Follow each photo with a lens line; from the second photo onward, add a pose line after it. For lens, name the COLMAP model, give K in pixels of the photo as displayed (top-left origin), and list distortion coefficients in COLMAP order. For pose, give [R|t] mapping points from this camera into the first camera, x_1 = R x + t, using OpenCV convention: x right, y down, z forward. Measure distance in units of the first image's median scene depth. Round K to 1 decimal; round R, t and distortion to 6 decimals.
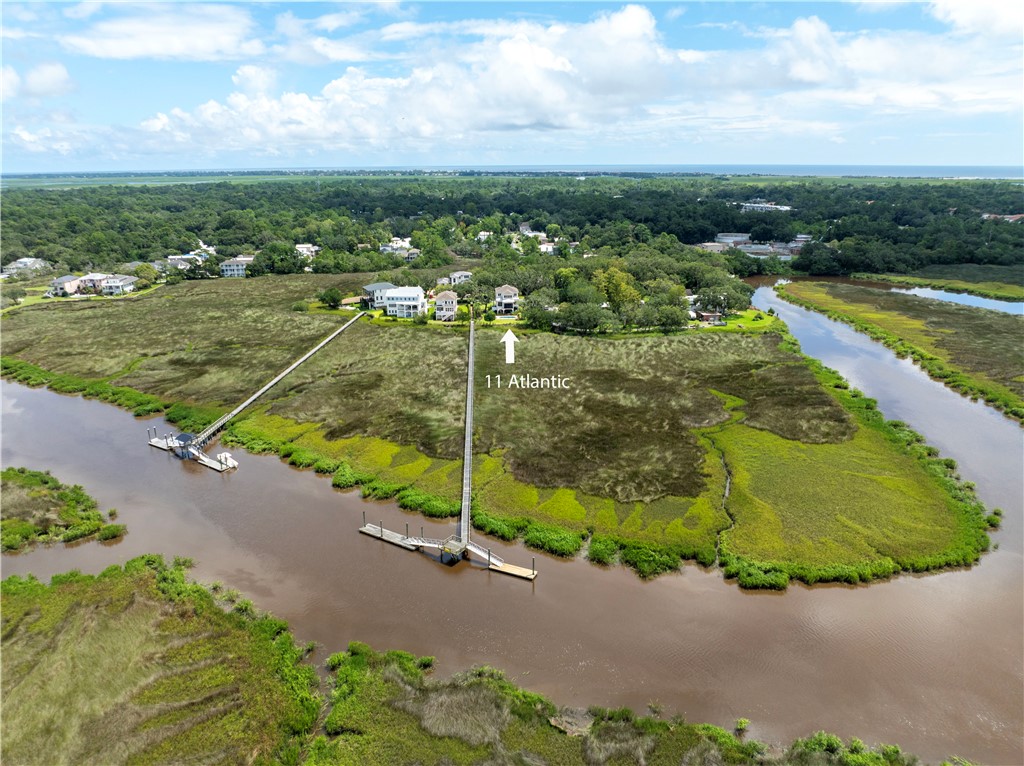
lens RADIAL K [[721.1, 0, 514.4], [0, 721.1, 389.3], [0, 0, 1]] dist [-0.035751, 0.005590]
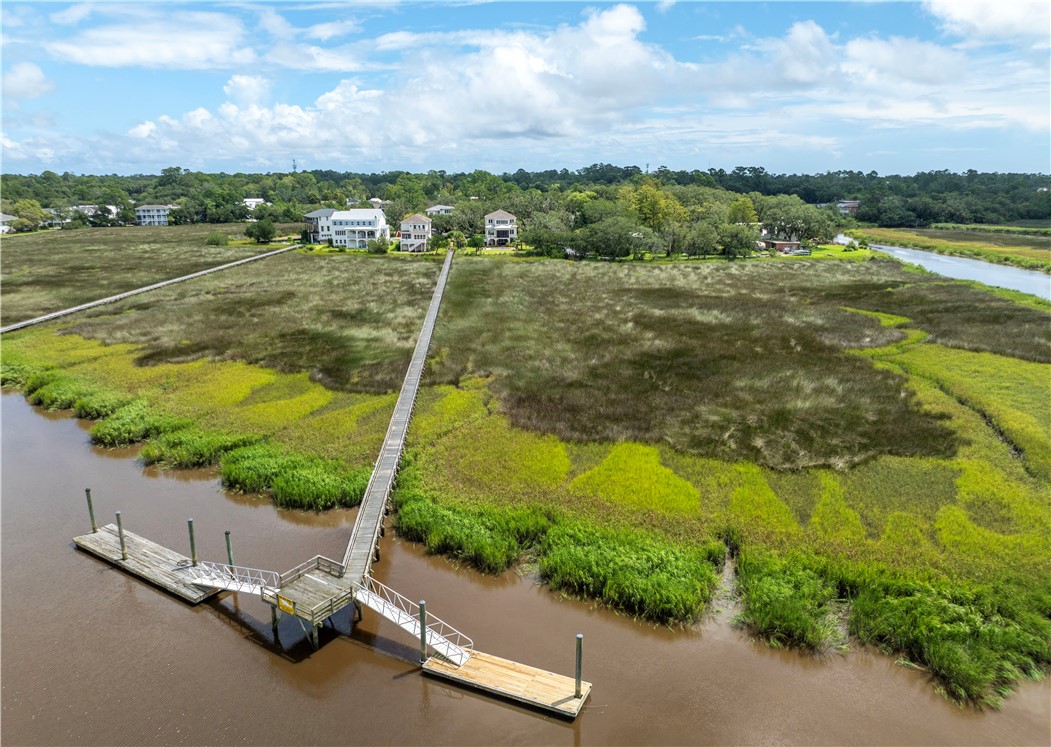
lens RADIAL K [[733.6, 0, 523.3], [0, 733.6, 366.0], [0, 0, 1]] dist [-0.040180, 0.007032]
pose [[0.999868, -0.001455, 0.016212, 0.000344], [0.002374, 0.998383, -0.056792, 0.062014], [-0.016103, 0.056823, 0.998254, 0.303225]]
